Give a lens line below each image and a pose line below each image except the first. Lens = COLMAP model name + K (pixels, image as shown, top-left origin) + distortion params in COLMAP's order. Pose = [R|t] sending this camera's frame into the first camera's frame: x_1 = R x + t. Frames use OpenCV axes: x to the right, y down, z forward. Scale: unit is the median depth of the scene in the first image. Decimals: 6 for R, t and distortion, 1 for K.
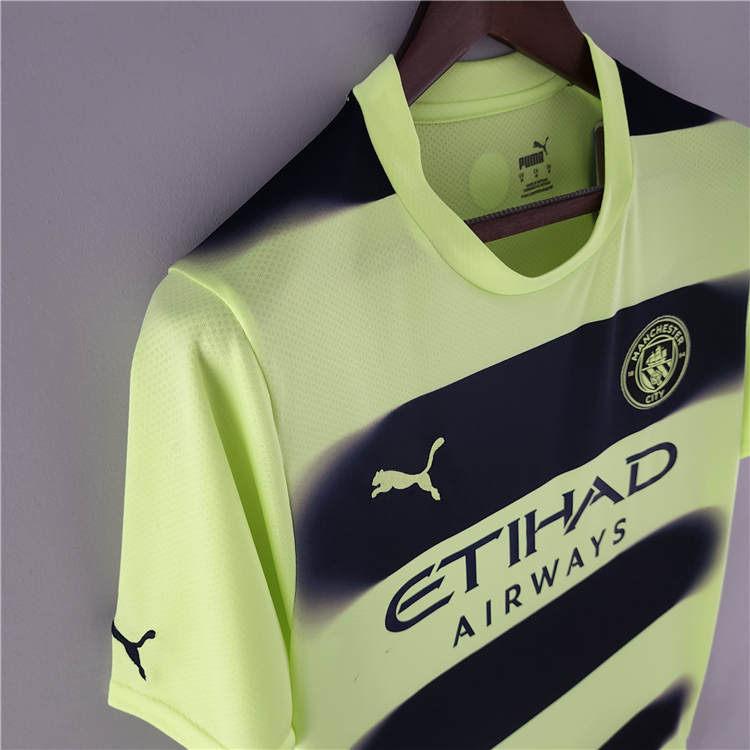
lens RADIAL K [[706.5, 0, 376.3], [0, 706.5, 361.9], [0, 0, 1]] dist [0.004926, -0.004277]
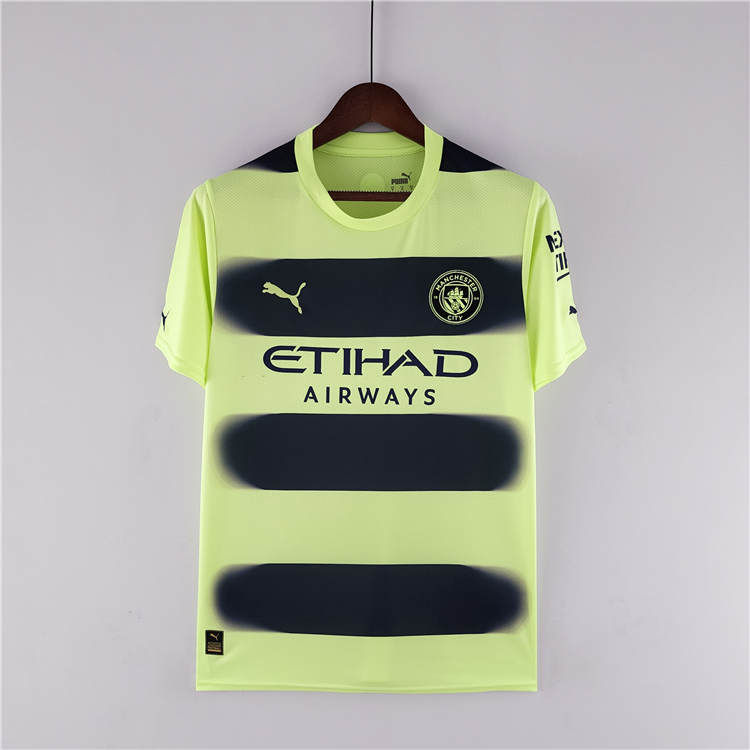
lens RADIAL K [[649.9, 0, 375.0], [0, 649.9, 375.0], [0, 0, 1]] dist [0.072147, -0.002937]
pose [[0.820605, 0.192433, -0.538124, 1.201491], [-0.307013, 0.942634, -0.131089, 0.487573], [0.482028, 0.272783, 0.832610, -0.451642]]
